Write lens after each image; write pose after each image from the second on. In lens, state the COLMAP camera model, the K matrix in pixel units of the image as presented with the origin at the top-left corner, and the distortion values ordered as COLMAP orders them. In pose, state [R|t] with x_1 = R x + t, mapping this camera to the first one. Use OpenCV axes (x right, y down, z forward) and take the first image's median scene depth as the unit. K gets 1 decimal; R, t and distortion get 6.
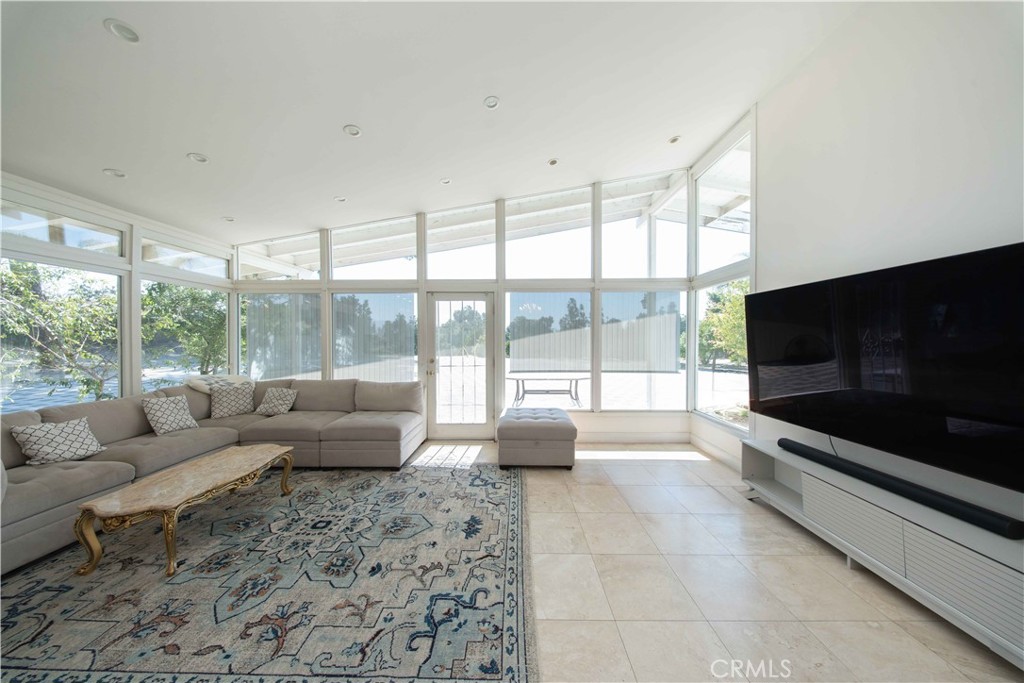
lens RADIAL K [[304.8, 0, 516.6], [0, 304.8, 339.5], [0, 0, 1]] dist [-0.000868, -0.001127]
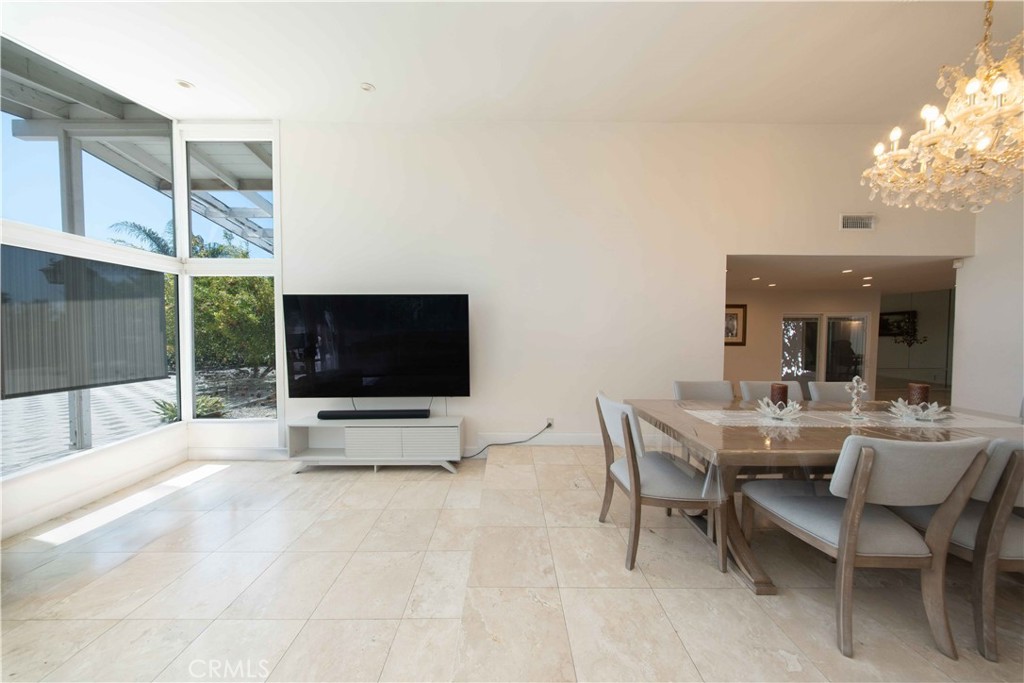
lens RADIAL K [[304.8, 0, 517.2], [0, 304.8, 331.7], [0, 0, 1]] dist [-0.000868, -0.001127]
pose [[-0.045747, -0.004788, 0.998942, -0.355010], [-0.001715, 0.999987, 0.004715, -0.014725], [-0.998952, -0.001497, -0.045755, 0.179083]]
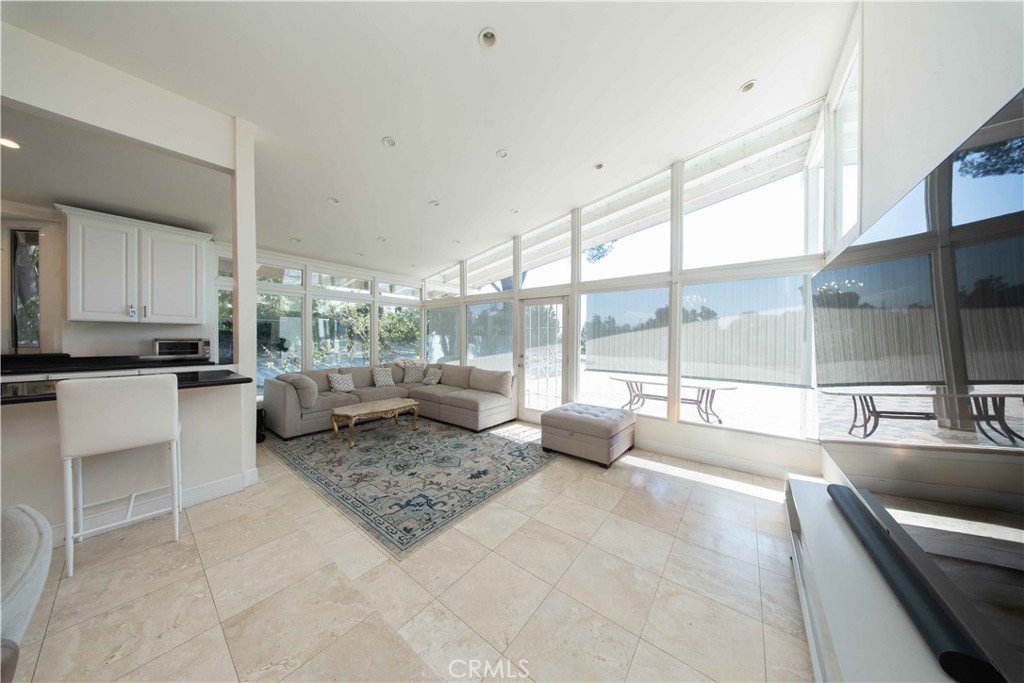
lens RADIAL K [[304.8, 0, 505.7], [0, 304.8, 340.4], [0, 0, 1]] dist [-0.000868, -0.001127]
pose [[0.785978, 0.011841, -0.618141, 0.577162], [-0.011620, 0.999923, 0.004379, 0.004935], [0.618145, 0.003741, 0.786055, -0.000254]]
